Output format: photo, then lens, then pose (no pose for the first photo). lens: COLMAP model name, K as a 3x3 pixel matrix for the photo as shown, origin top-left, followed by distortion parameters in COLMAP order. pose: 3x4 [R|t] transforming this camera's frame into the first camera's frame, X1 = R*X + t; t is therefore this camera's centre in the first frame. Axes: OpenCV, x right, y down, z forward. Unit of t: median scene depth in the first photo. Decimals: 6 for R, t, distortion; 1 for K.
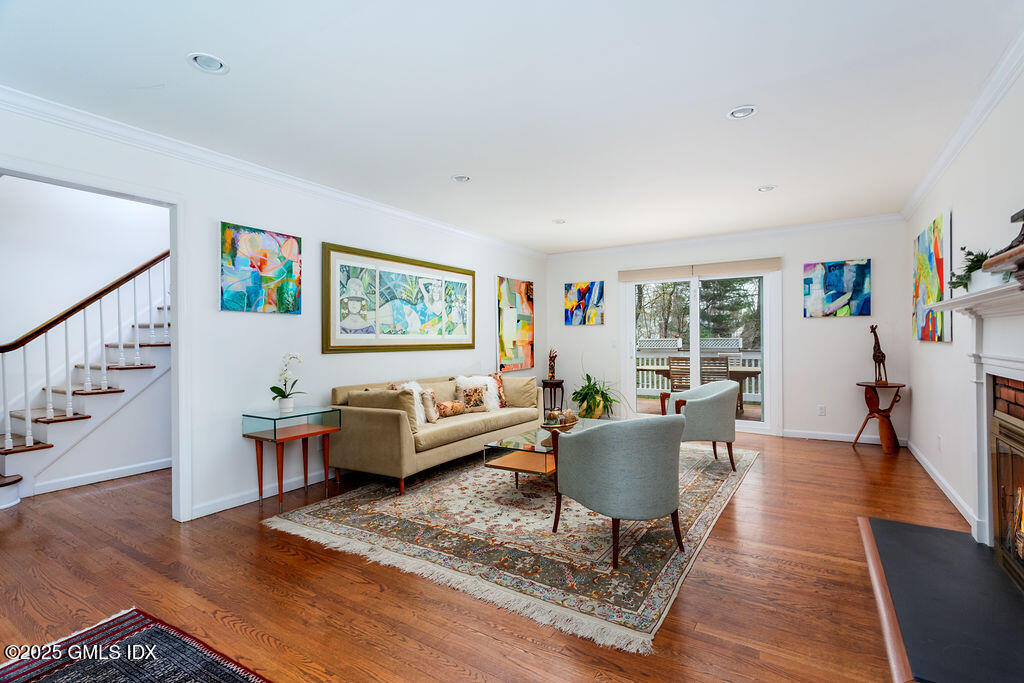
lens RADIAL K [[485.9, 0, 509.9], [0, 485.9, 342.1], [0, 0, 1]] dist [-0.005049, 0.000029]
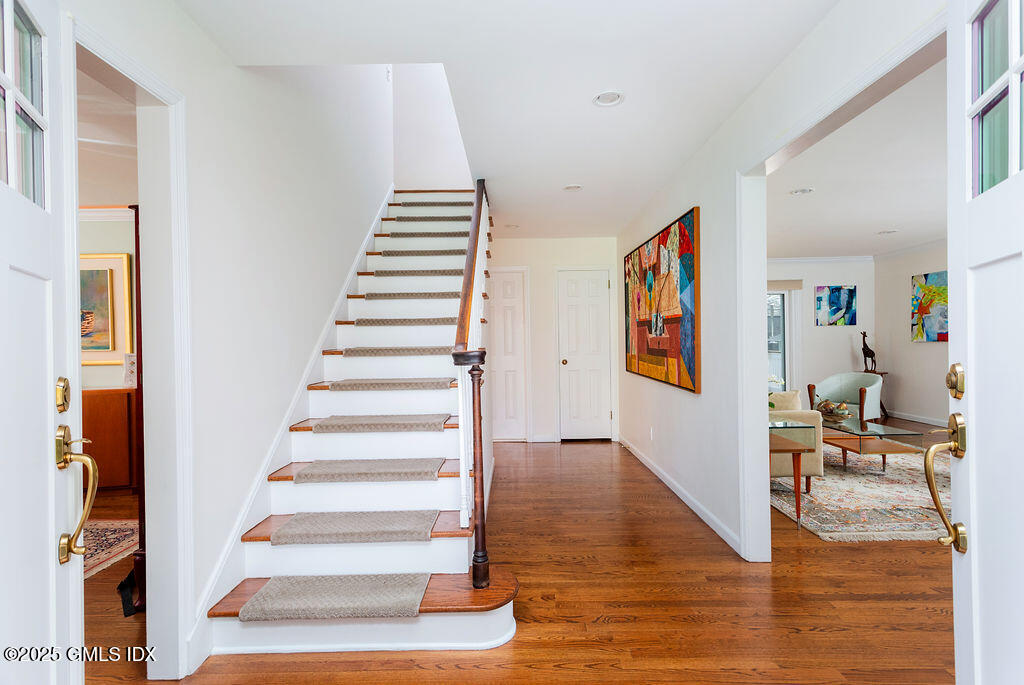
lens RADIAL K [[485.9, 0, 511.2], [0, 485.9, 342.7], [0, 0, 1]] dist [-0.005049, 0.000029]
pose [[0.845455, 0.000019, 0.534047, -0.878517], [0.003806, 0.999974, -0.006060, 0.002465], [-0.534033, 0.007156, 0.845433, 0.321411]]
